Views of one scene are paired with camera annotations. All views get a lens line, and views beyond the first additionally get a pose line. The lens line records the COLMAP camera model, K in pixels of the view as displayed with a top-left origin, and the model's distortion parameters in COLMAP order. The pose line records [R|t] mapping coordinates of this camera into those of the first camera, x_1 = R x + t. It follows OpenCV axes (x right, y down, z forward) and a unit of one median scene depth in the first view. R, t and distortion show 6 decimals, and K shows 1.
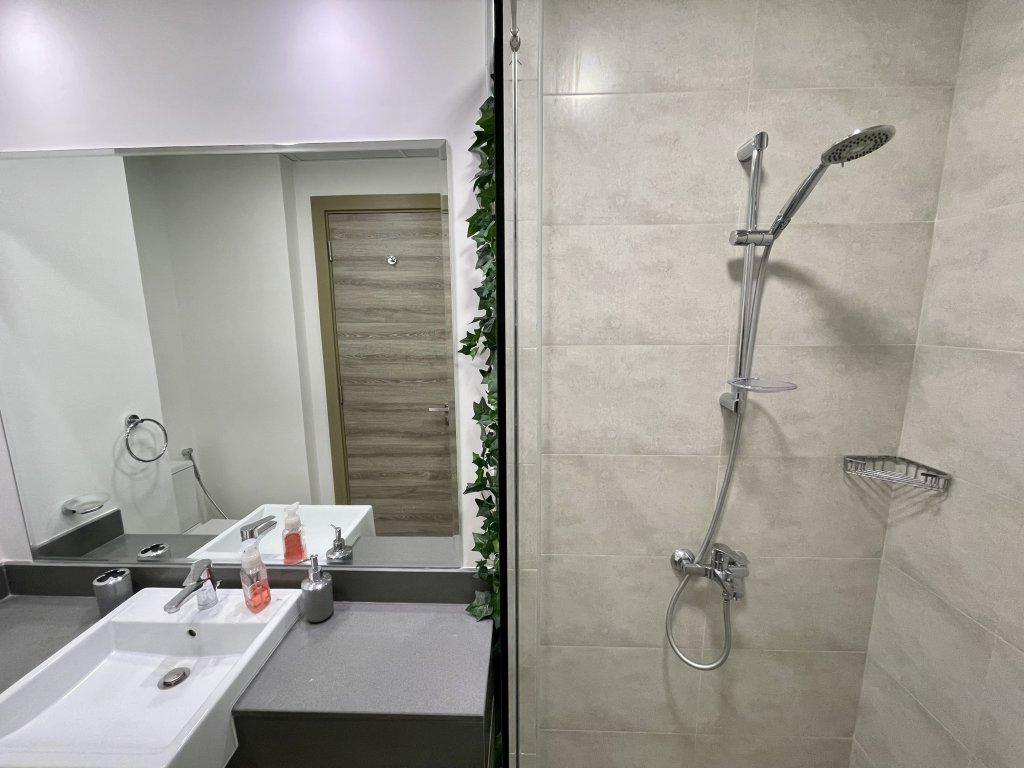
lens RADIAL K [[411.9, 0, 510.4], [0, 411.9, 384.0], [0, 0, 1]] dist [-0.001480, 0.000378]
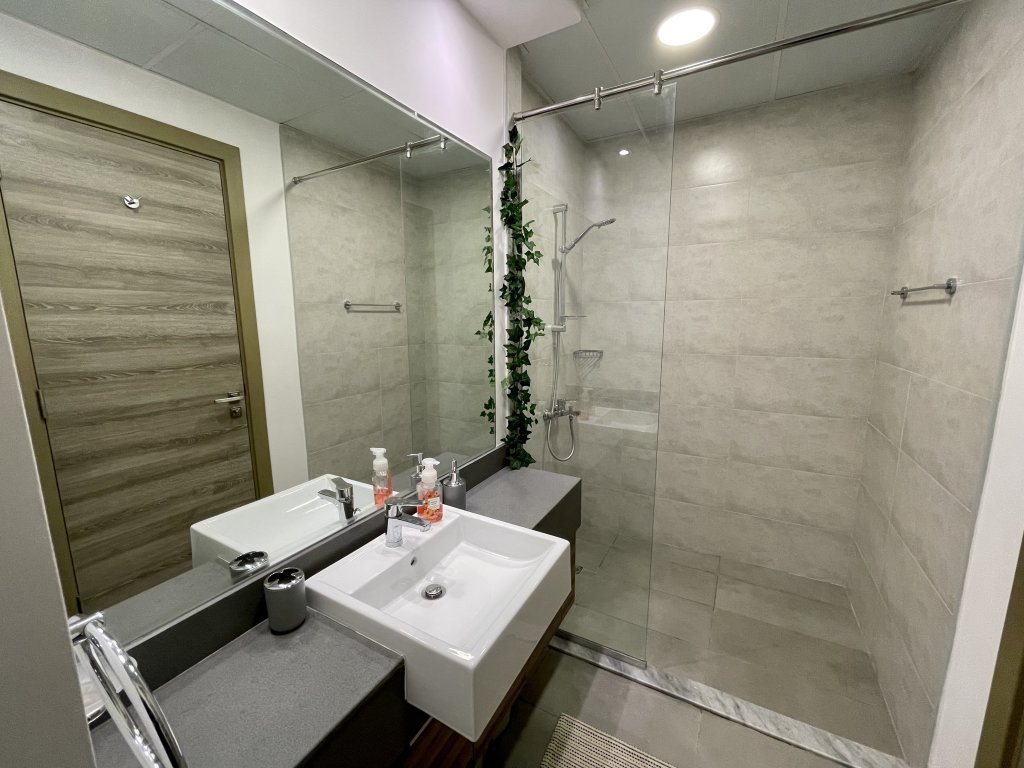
lens RADIAL K [[411.9, 0, 511.5], [0, 411.9, 383.6], [0, 0, 1]] dist [-0.001480, 0.000378]
pose [[0.456473, -0.139217, 0.878778, -0.635158], [0.154452, 0.985086, 0.075830, 0.056107], [-0.876229, 0.101115, 0.471167, 0.110873]]
